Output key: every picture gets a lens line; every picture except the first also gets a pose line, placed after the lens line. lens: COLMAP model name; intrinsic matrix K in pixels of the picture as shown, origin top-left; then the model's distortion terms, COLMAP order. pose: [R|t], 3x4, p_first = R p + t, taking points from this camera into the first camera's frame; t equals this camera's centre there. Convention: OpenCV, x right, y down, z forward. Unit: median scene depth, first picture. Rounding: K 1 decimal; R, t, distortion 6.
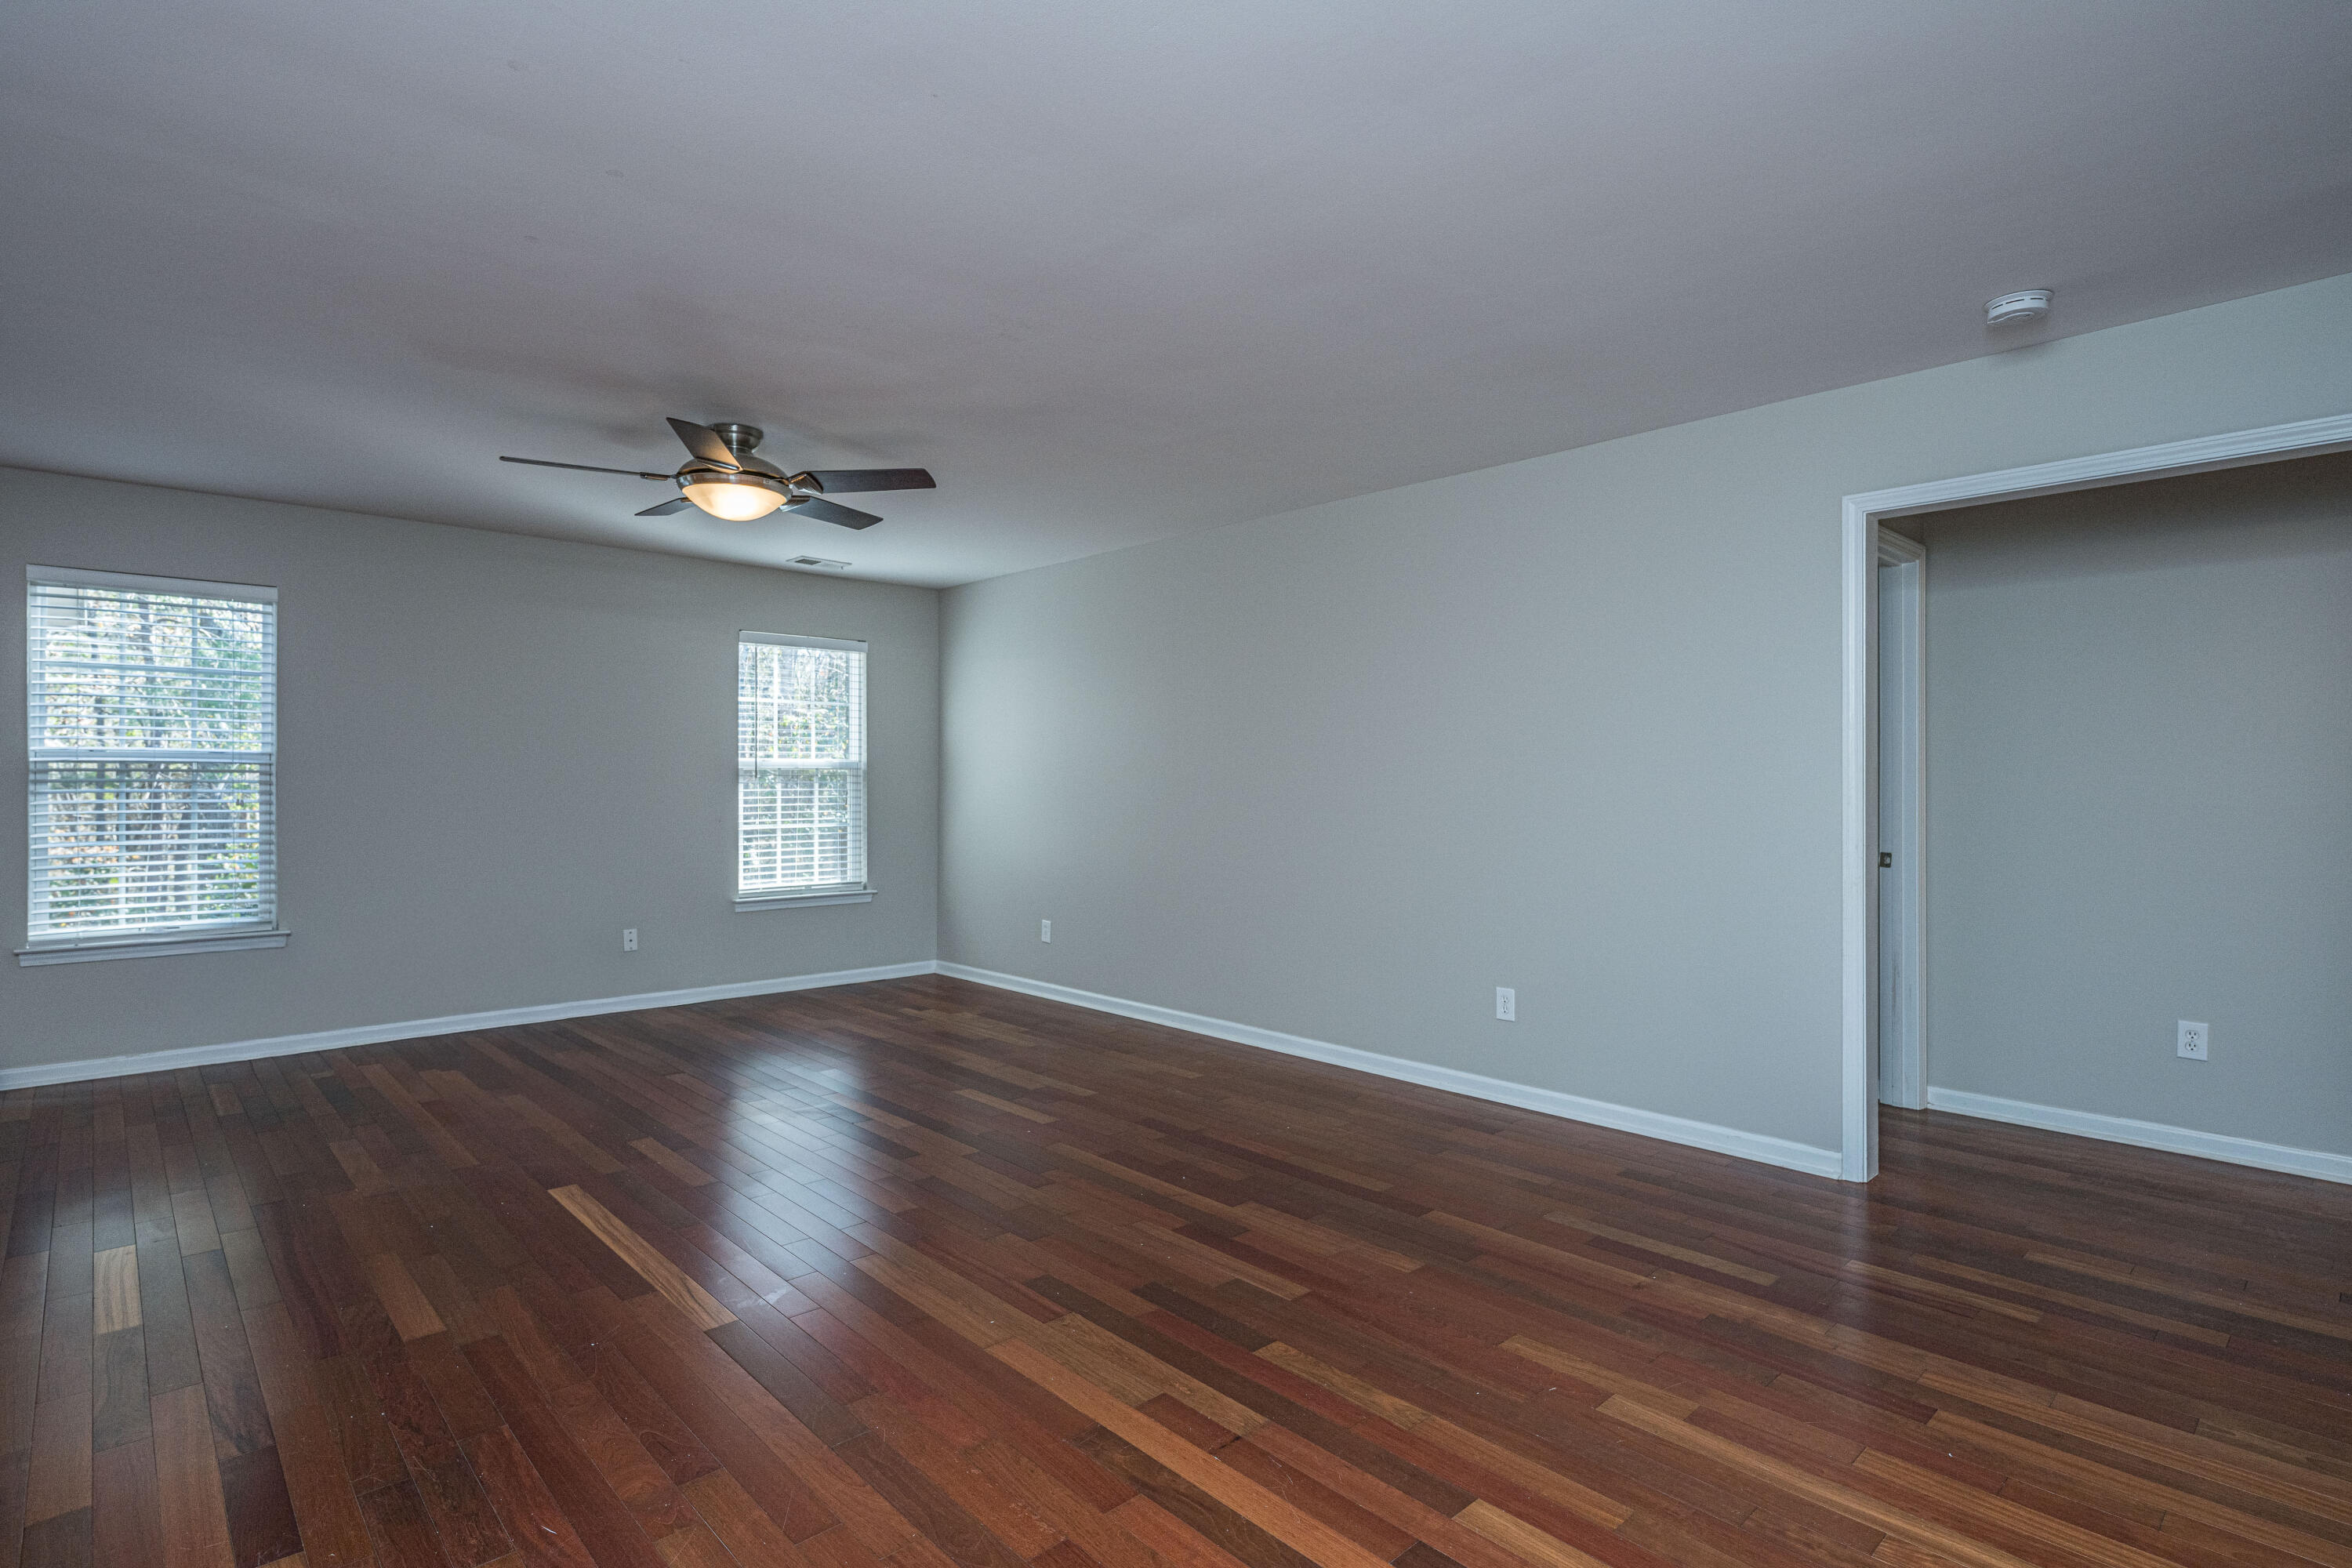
lens RADIAL K [[1154.7, 0, 1174.8], [0, 1154.7, 792.9], [0, 0, 1]] dist [-0.002293, 0.000188]
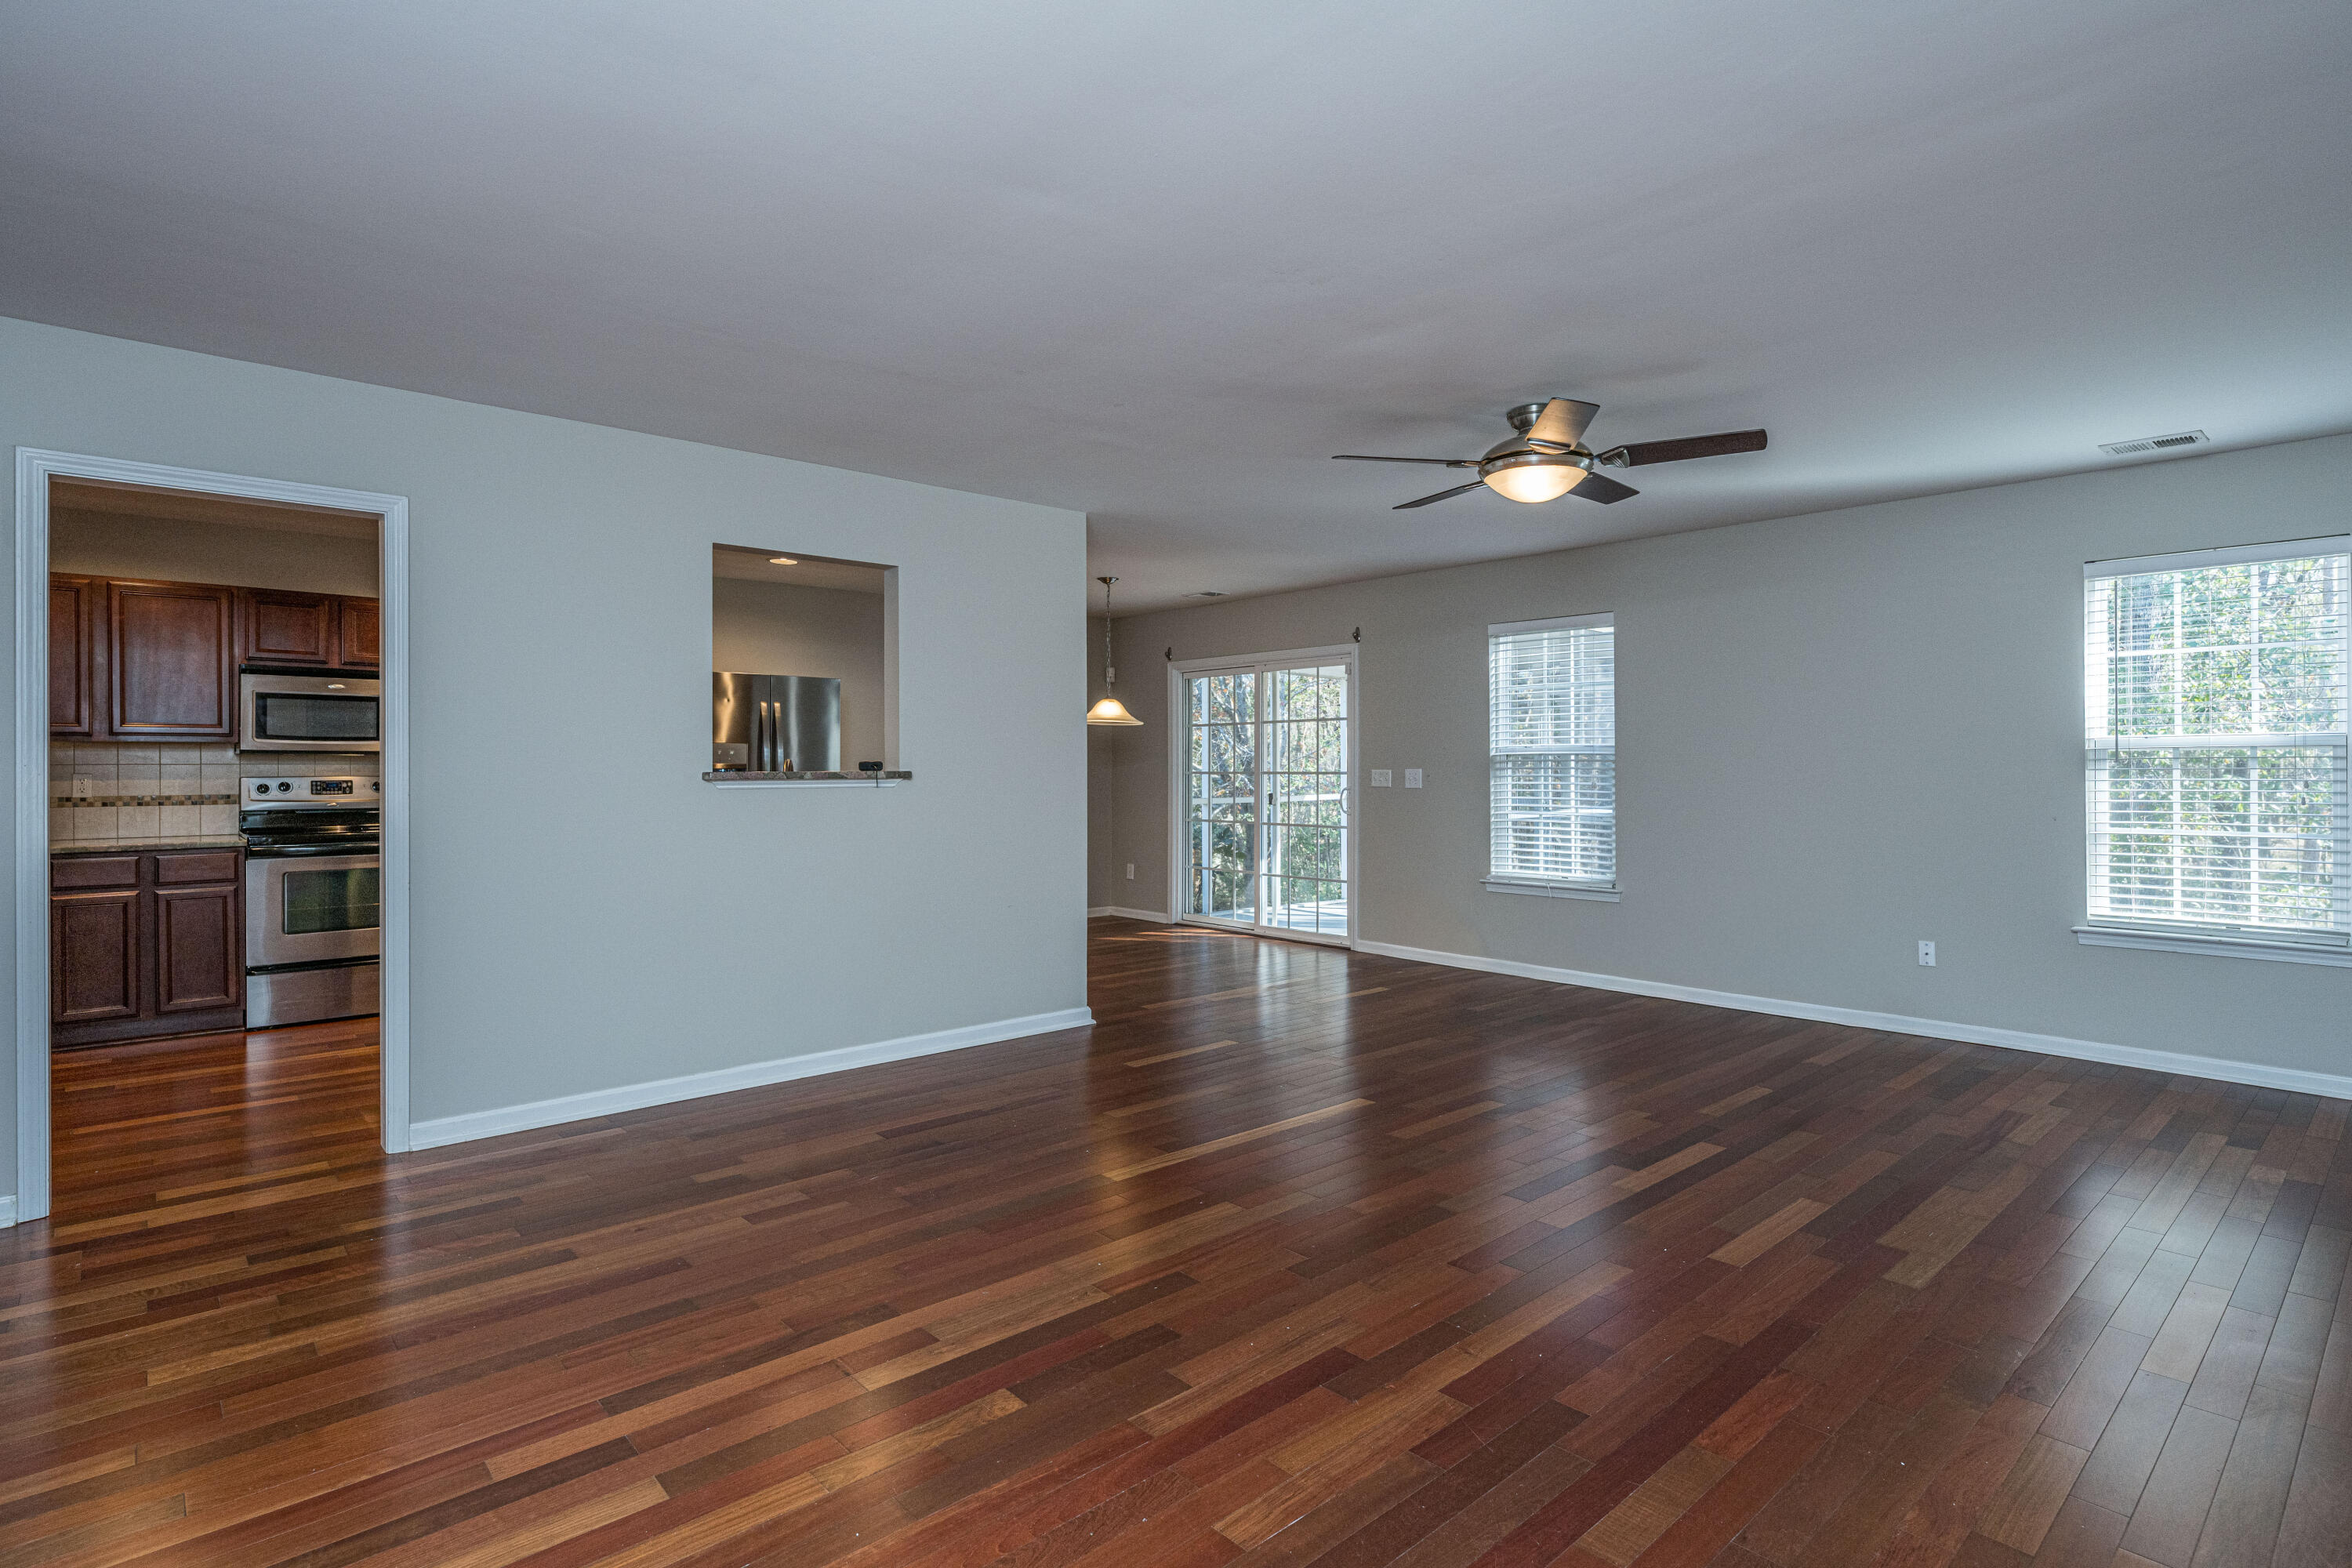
lens RADIAL K [[1154.7, 0, 1176.3], [0, 1154.7, 778.9], [0, 0, 1]] dist [-0.002293, 0.000188]
pose [[-0.000203, 0.007473, -0.999972, 0.592327], [-0.011005, 0.999912, 0.007475, -0.004142], [0.999939, 0.011006, -0.000121, 0.684851]]
